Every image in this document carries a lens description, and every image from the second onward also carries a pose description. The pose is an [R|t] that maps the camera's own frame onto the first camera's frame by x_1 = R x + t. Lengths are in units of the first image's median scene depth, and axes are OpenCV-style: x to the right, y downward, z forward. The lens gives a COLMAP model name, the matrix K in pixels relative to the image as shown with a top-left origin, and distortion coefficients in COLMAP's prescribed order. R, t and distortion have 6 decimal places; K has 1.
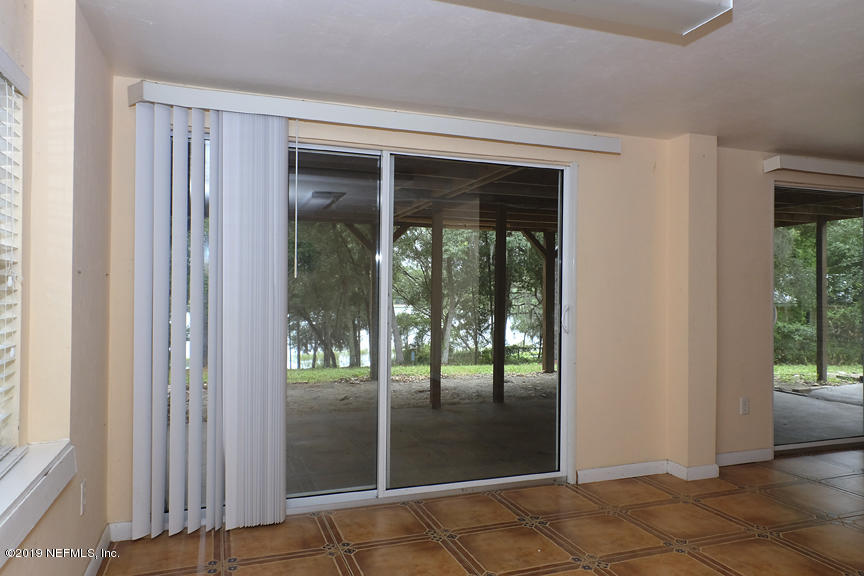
lens RADIAL K [[596.5, 0, 432.4], [0, 596.5, 287.5], [0, 0, 1]] dist [-0.005729, 0.019715]
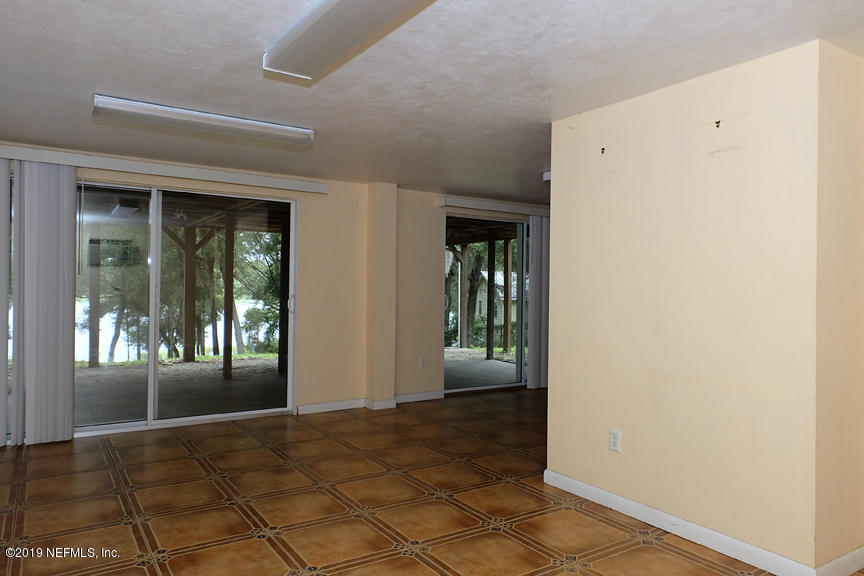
lens RADIAL K [[596.5, 0, 432.4], [0, 596.5, 287.5], [0, 0, 1]] dist [-0.005729, 0.019715]
pose [[0.973642, 0.005862, 0.228006, 0.219536], [-0.007561, 0.999950, 0.006579, -0.000115], [-0.227956, -0.008129, 0.973637, -0.499059]]
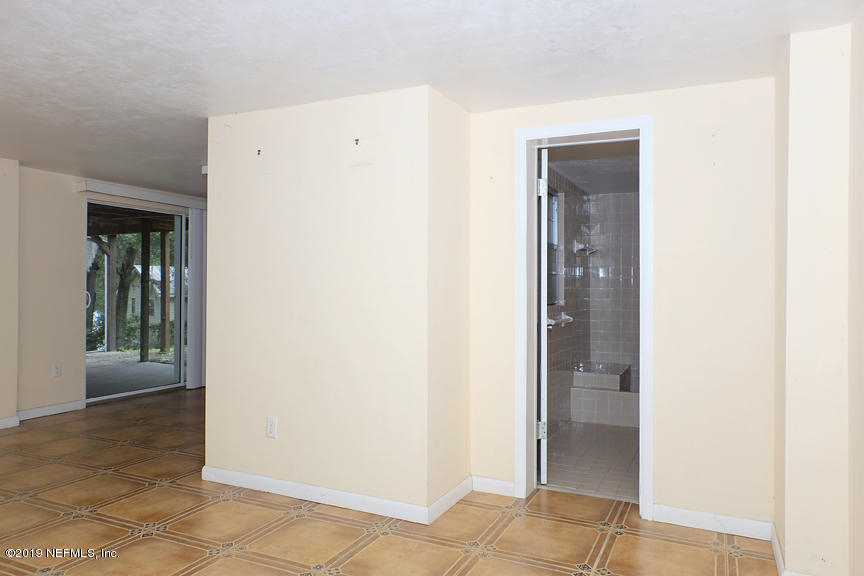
lens RADIAL K [[596.5, 0, 432.4], [0, 596.5, 287.5], [0, 0, 1]] dist [-0.005729, 0.019715]
pose [[0.714123, 0.000345, 0.700020, 0.211716], [-0.009266, 0.999917, 0.008959, 0.000123], [-0.699959, -0.012884, 0.714067, -0.537968]]
